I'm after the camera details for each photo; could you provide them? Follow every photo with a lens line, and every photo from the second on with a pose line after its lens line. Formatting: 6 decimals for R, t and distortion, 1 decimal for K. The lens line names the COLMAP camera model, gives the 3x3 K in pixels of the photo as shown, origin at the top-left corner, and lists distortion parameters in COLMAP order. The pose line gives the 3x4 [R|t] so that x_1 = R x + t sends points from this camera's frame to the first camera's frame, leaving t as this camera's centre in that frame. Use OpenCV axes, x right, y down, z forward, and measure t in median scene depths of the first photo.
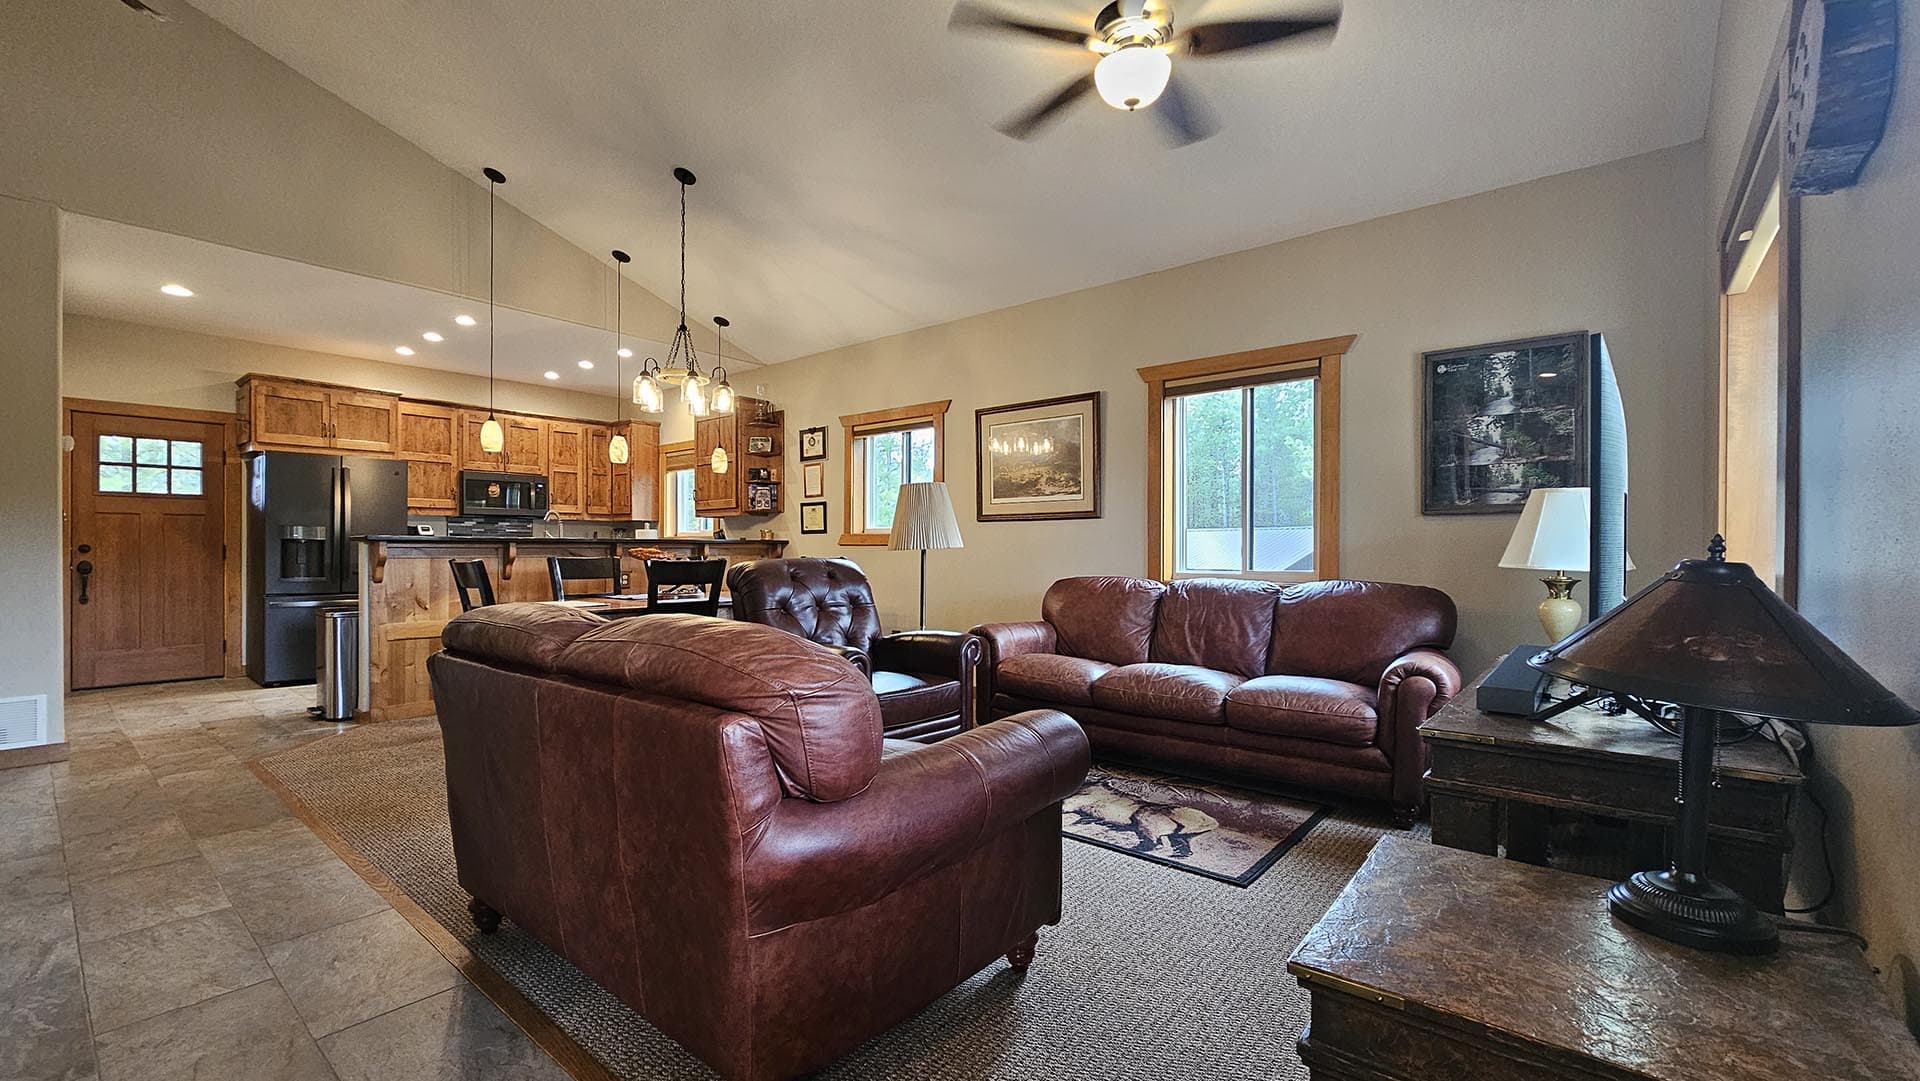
lens RADIAL K [[786.9, 0, 963.5], [0, 786.9, 550.2], [0, 0, 1]] dist [0.001074, 0.001200]
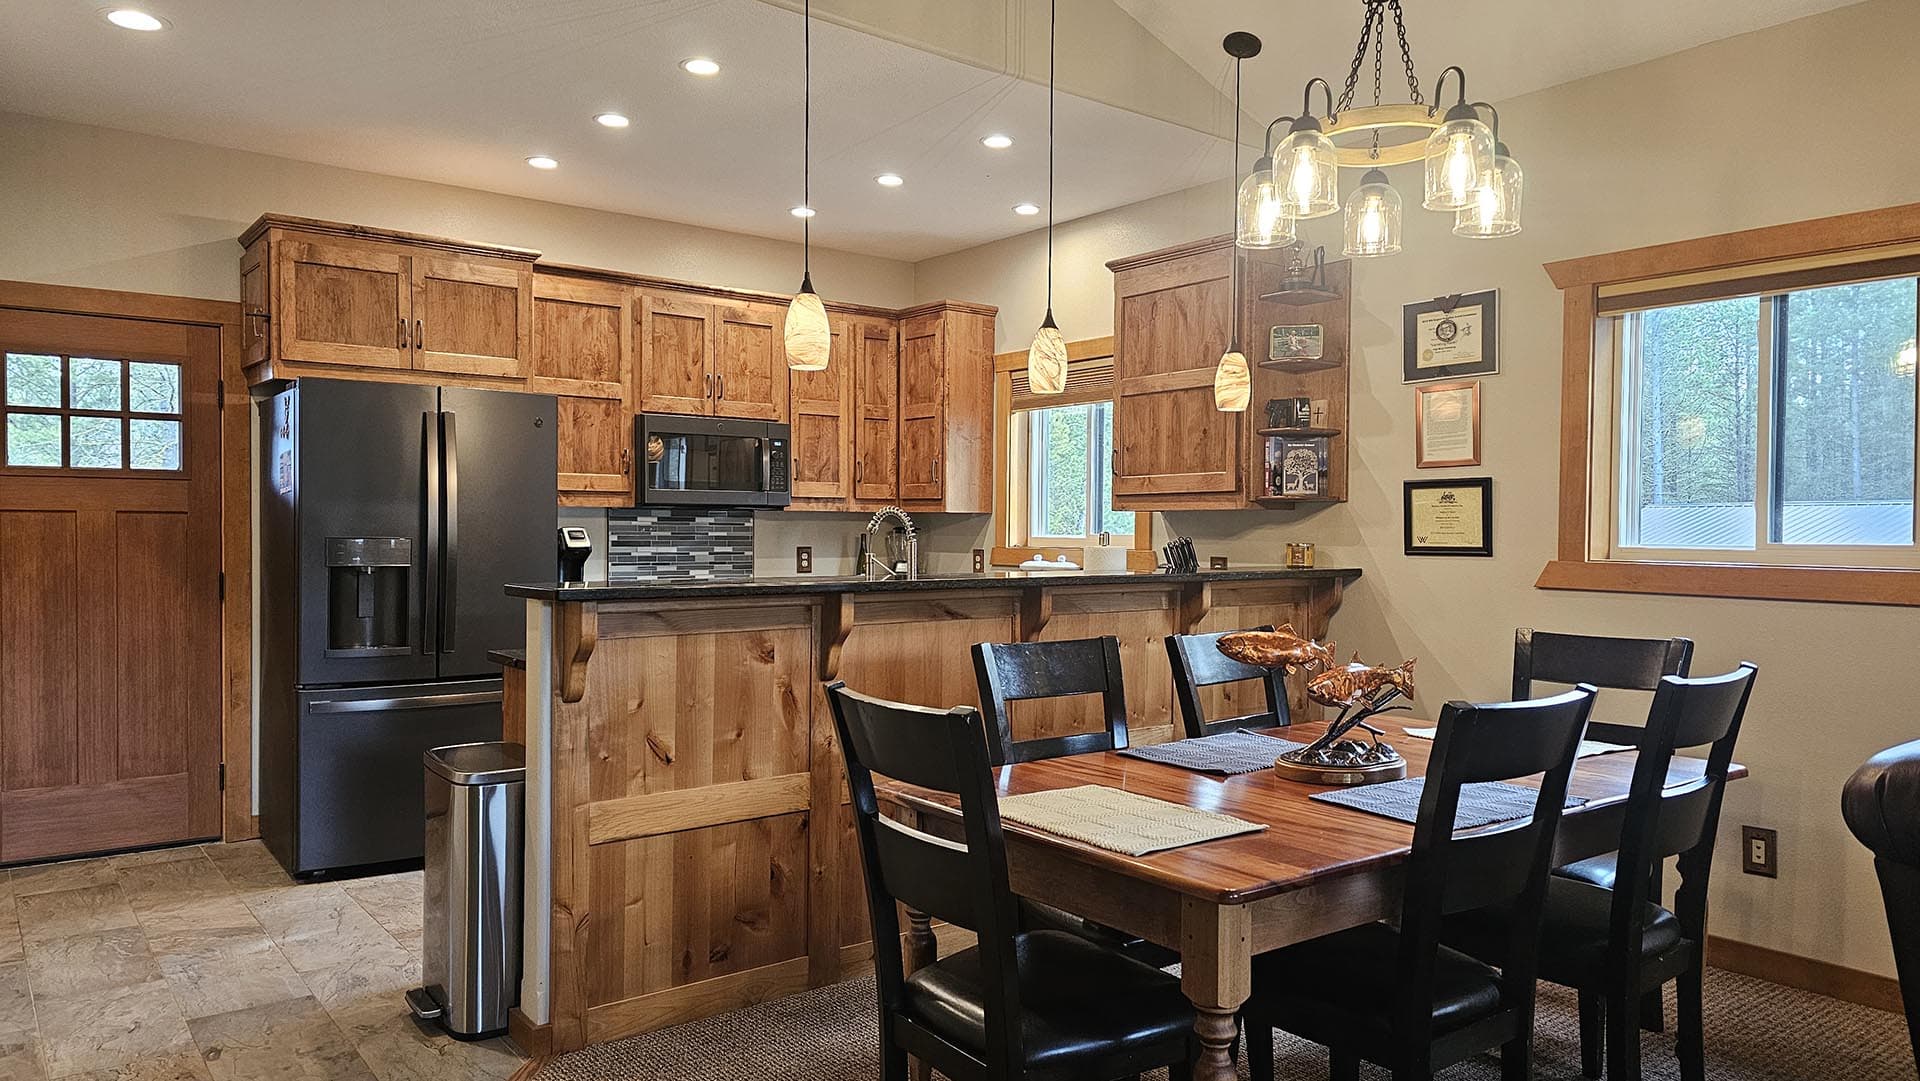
lens RADIAL K [[1263.0, 0, 968.3], [0, 1263.0, 548.5], [0, 0, 1]] dist [0.038269, -0.023178]
pose [[0.978247, 0.007771, -0.207298, -0.311901], [-0.004687, 0.999871, 0.015365, -0.035340], [0.207390, -0.014060, 0.978157, 0.312911]]
